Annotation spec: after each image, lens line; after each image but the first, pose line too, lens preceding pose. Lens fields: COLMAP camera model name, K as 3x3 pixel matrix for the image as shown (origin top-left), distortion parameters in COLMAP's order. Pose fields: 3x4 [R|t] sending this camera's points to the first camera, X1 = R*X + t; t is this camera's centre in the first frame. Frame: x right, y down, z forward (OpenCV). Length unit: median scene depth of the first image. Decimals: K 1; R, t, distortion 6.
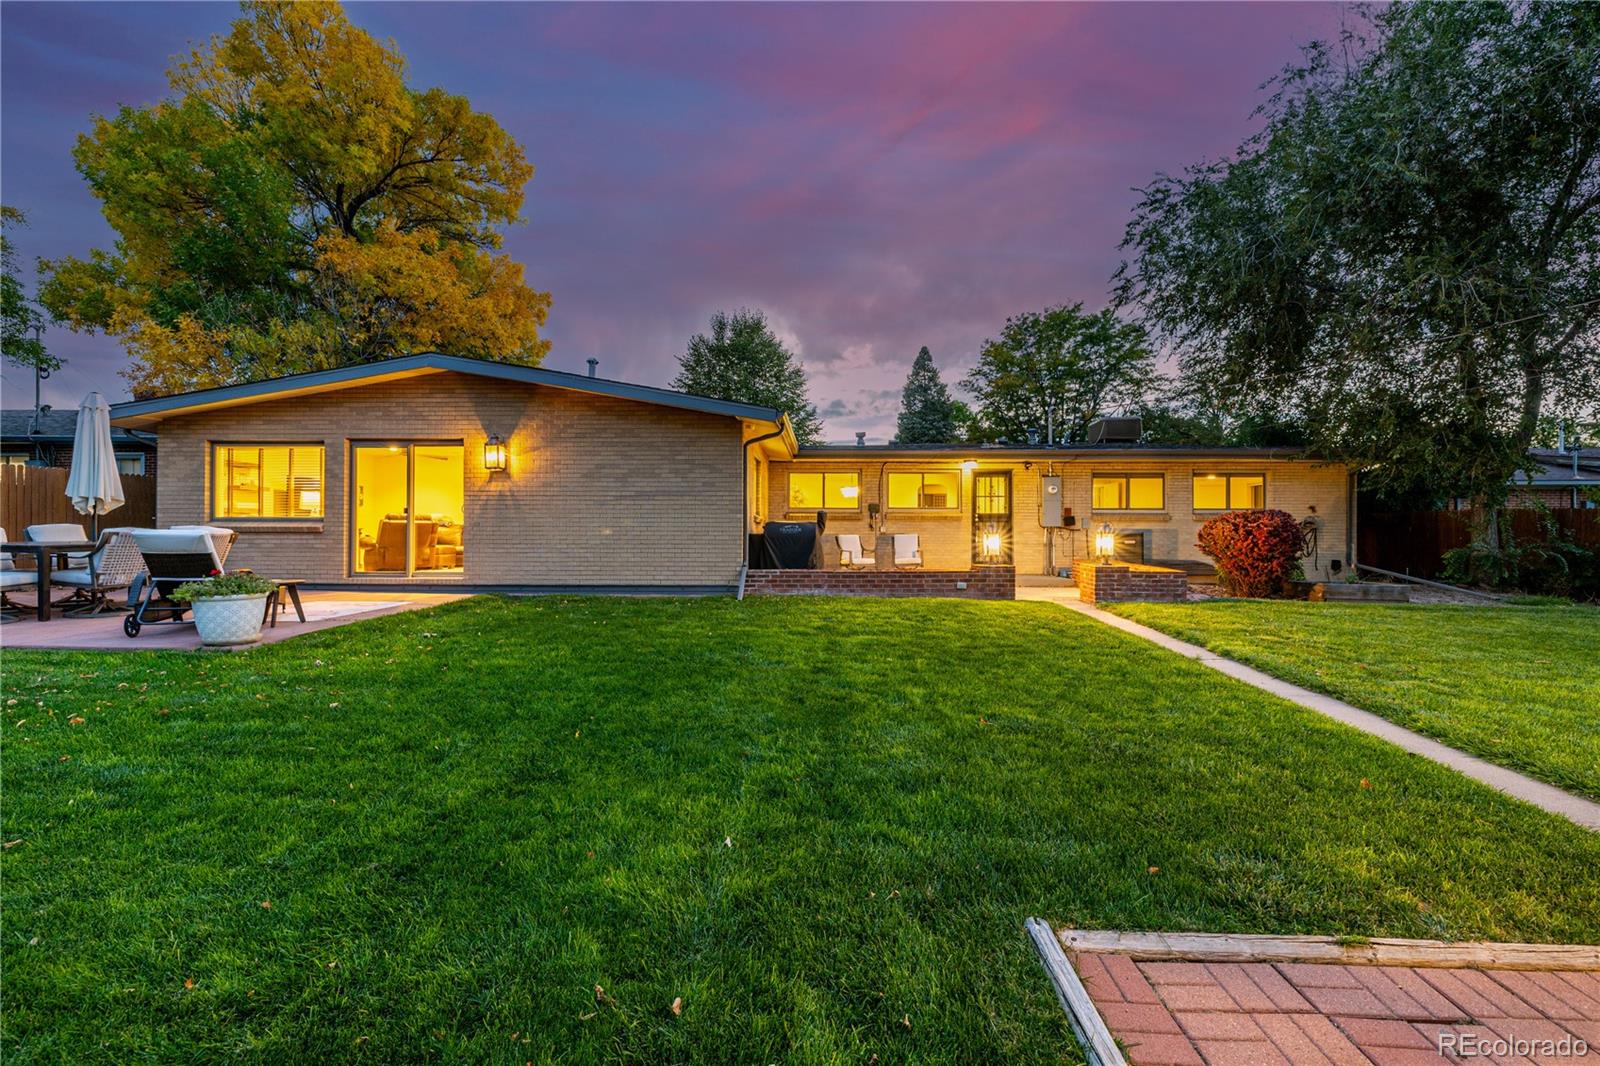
lens RADIAL K [[672.0, 0, 800.0], [0, 672.0, 533.0], [0, 0, 1]] dist [0.000567, 0.000092]
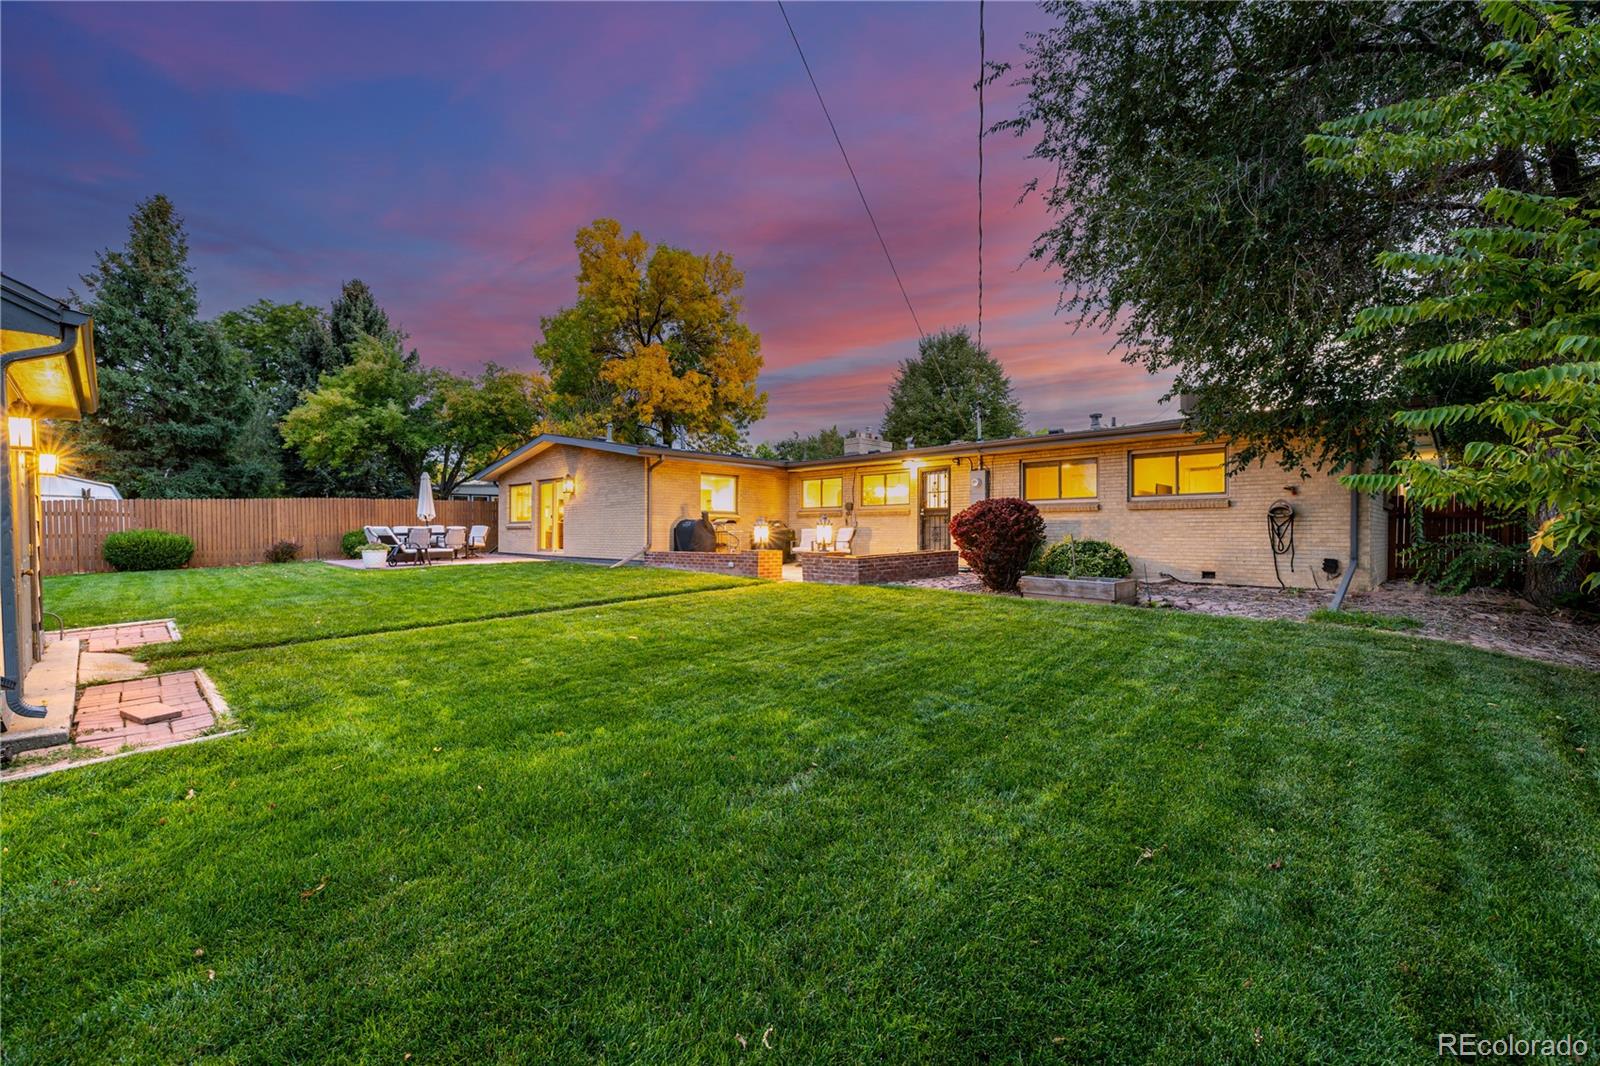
lens RADIAL K [[672.0, 0, 800.0], [0, 672.0, 533.0], [0, 0, 1]] dist [0.000567, 0.000092]
pose [[0.723609, -0.003249, -0.690202, 1.221801], [-0.000429, 0.999987, -0.005156, 0.022503], [0.690210, 0.004027, 0.723598, 0.110298]]
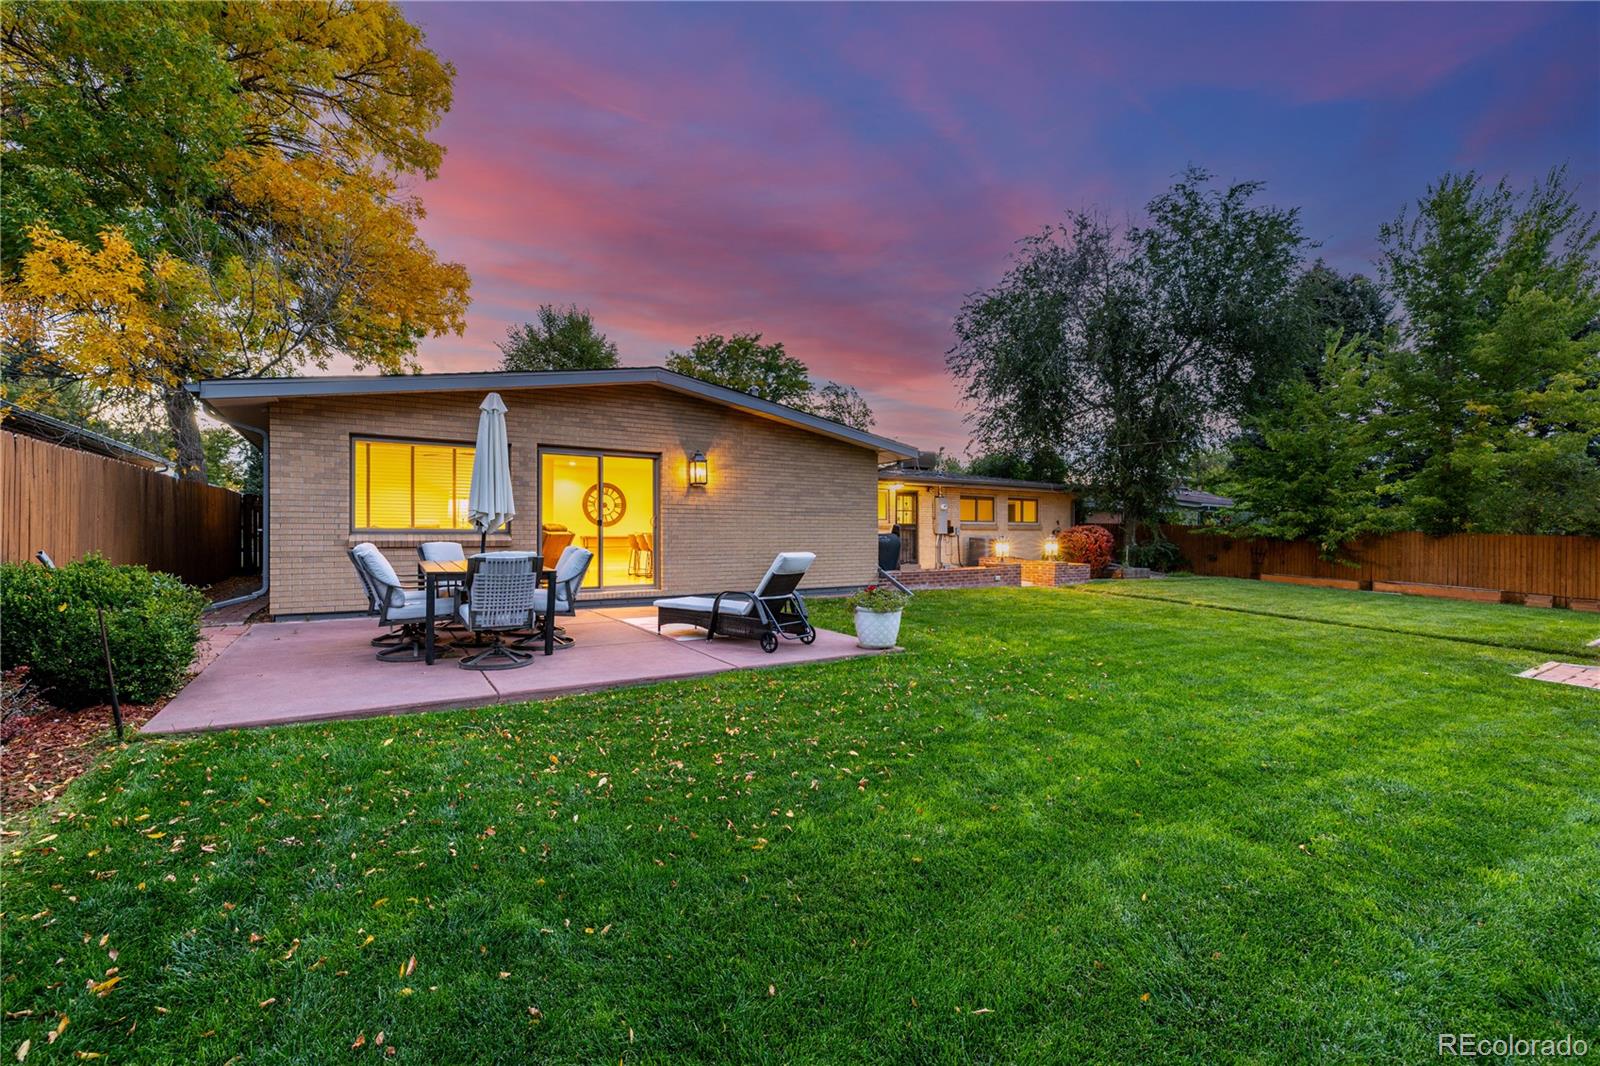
lens RADIAL K [[672.0, 0, 800.0], [0, 672.0, 533.0], [0, 0, 1]] dist [0.000567, 0.000092]
pose [[0.823517, -0.001724, 0.567290, -0.889412], [-0.000330, 0.999994, 0.003518, -0.022317], [-0.567292, -0.003084, 0.823511, 0.045860]]
